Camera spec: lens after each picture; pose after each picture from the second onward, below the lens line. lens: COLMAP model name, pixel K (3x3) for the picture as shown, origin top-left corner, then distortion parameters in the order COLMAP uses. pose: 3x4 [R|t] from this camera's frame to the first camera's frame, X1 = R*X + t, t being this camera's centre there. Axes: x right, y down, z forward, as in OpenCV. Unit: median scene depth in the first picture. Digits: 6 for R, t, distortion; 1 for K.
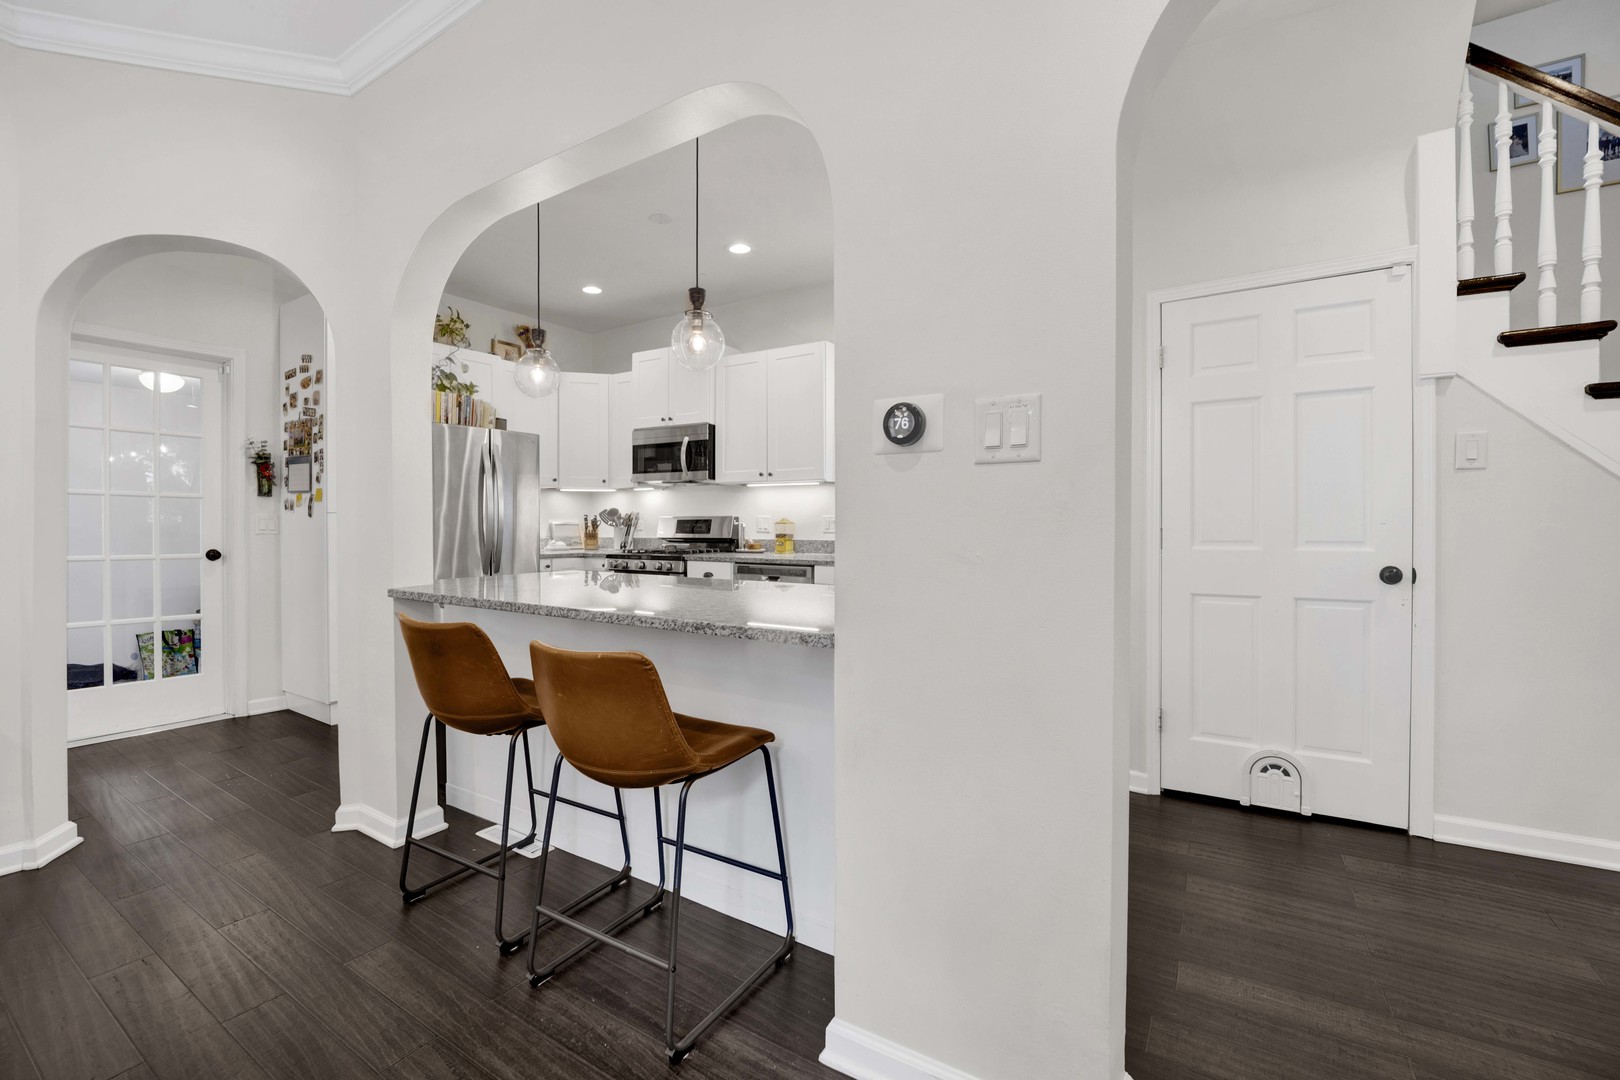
lens RADIAL K [[670.4, 0, 804.1], [0, 670.4, 540.4], [0, 0, 1]] dist [-0.008420, -0.007527]
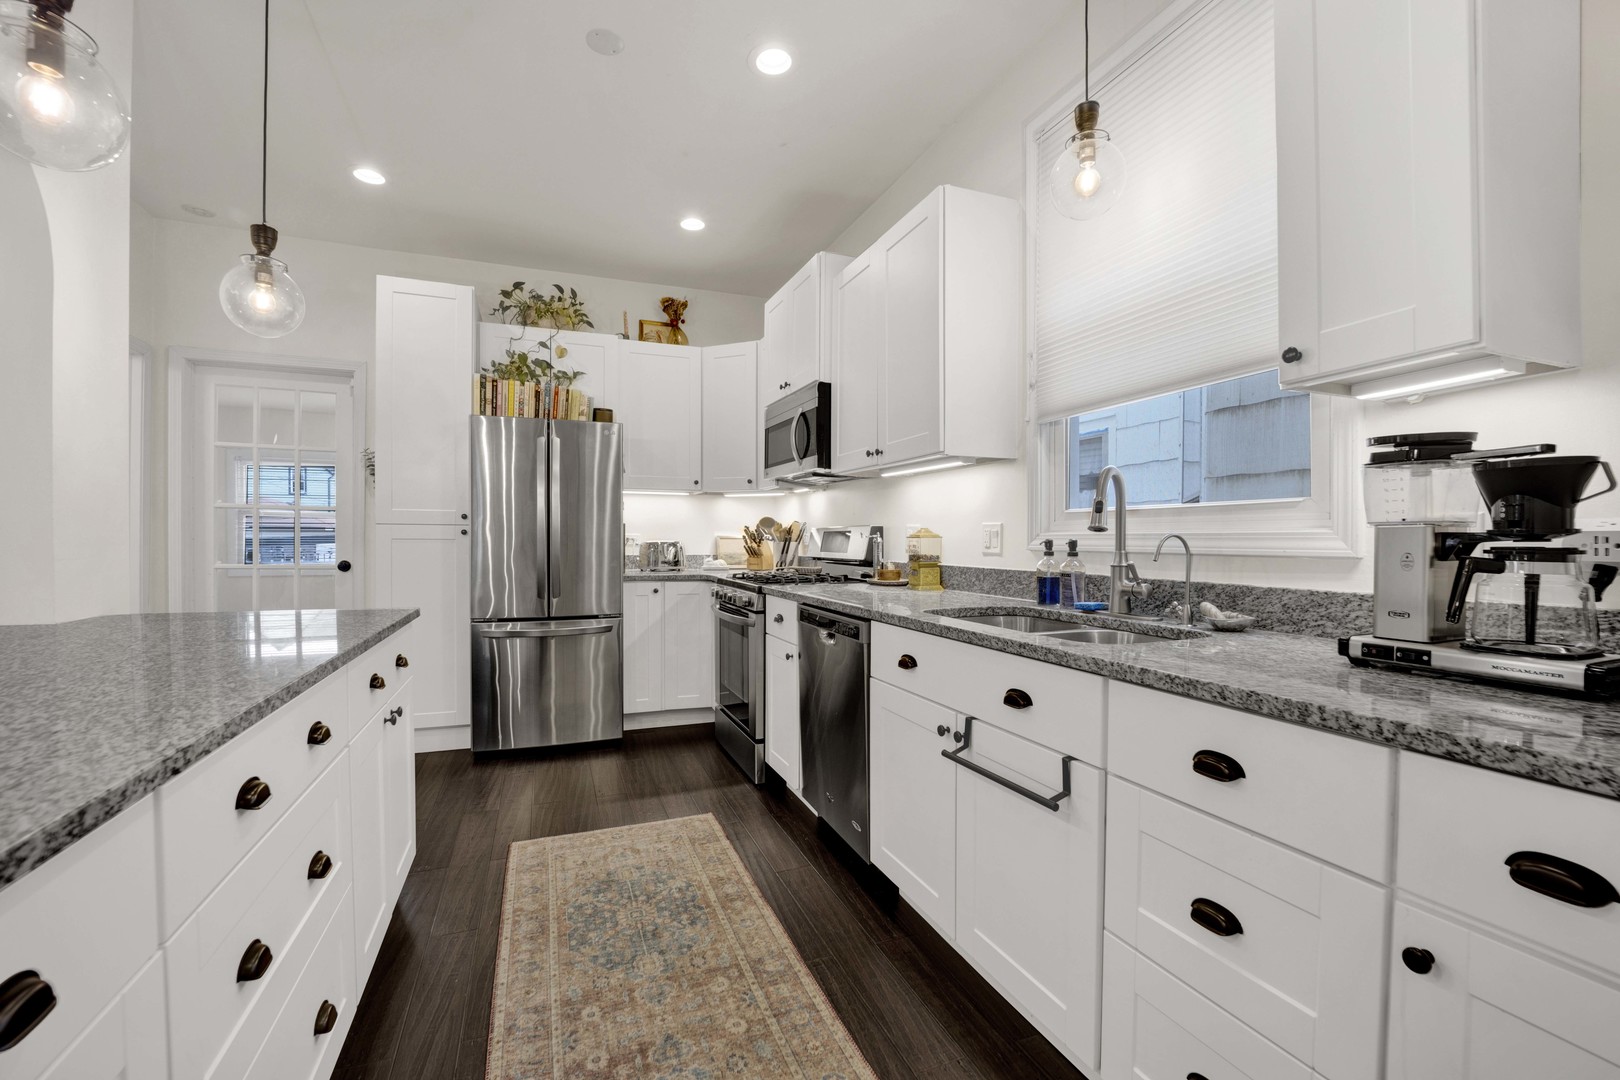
lens RADIAL K [[670.4, 0, 804.1], [0, 670.4, 540.4], [0, 0, 1]] dist [-0.008420, -0.007527]
pose [[0.798082, 0.004132, -0.602534, 0.235562], [-0.017639, 0.999708, -0.016508, -0.010726], [0.602290, 0.023803, 0.797922, 0.481383]]
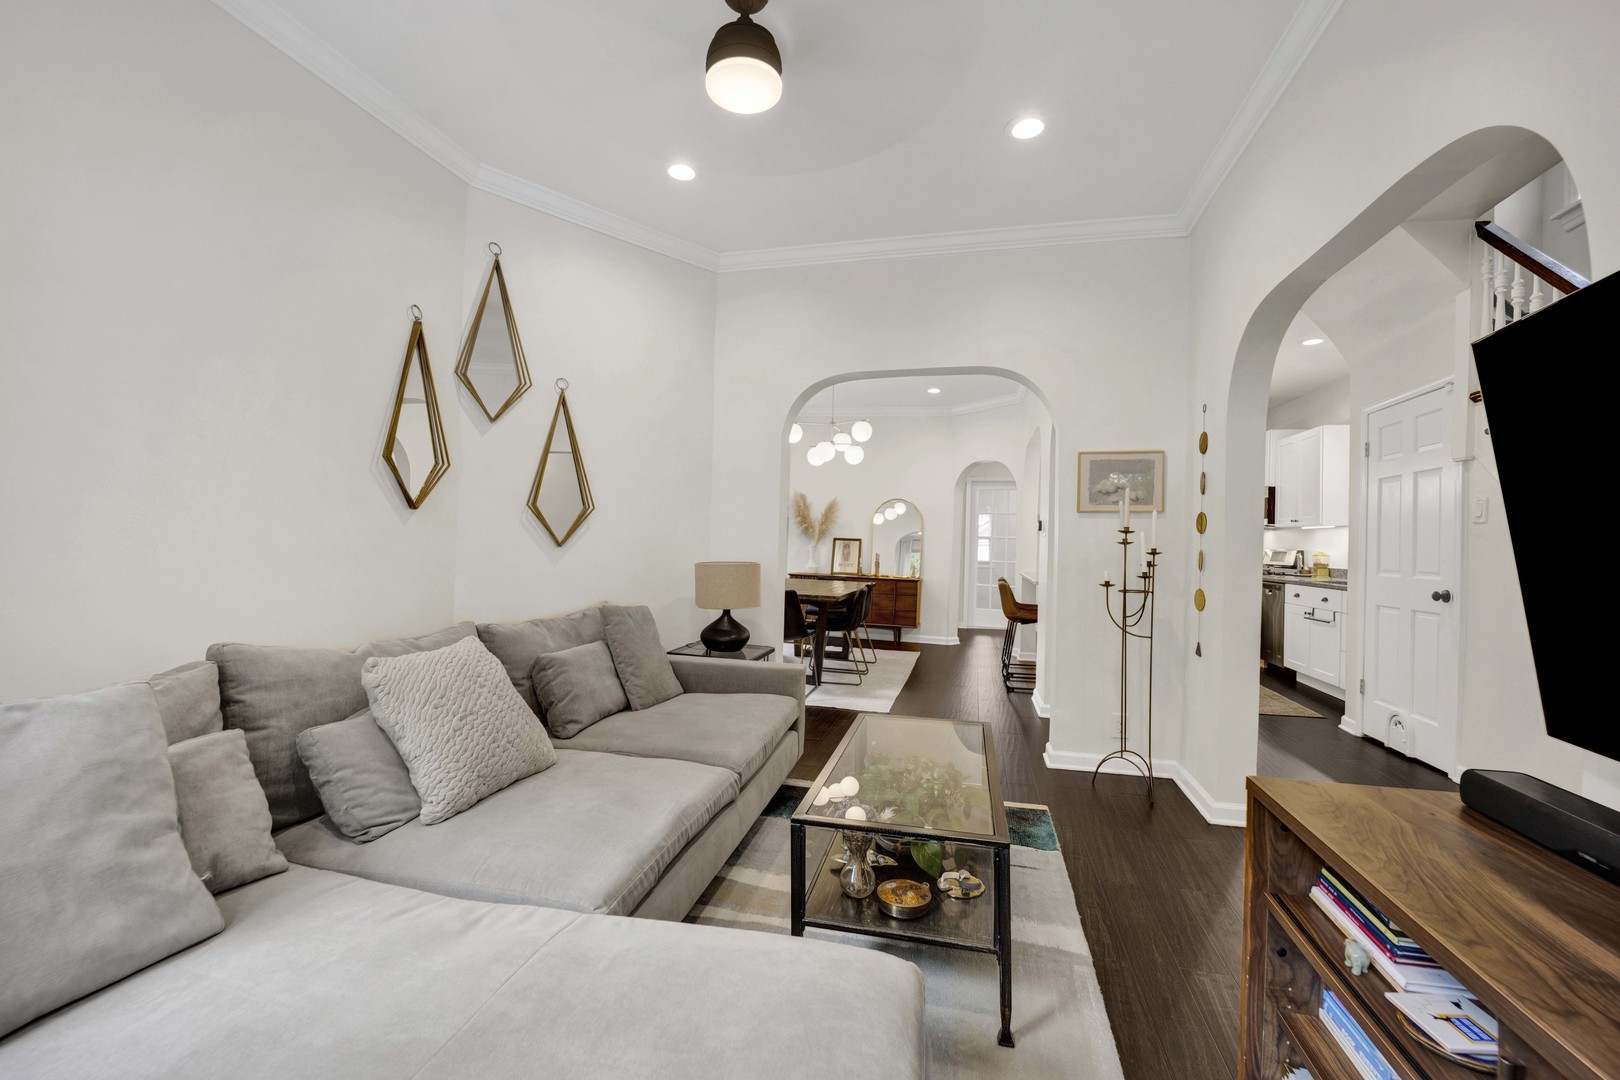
lens RADIAL K [[670.4, 0, 804.1], [0, 670.4, 540.4], [0, 0, 1]] dist [-0.008420, -0.007527]
pose [[0.308757, 0.005084, -0.951127, 0.925150], [-0.044921, 0.998948, -0.009242, 0.003108], [0.950079, 0.045579, 0.308661, -0.403526]]
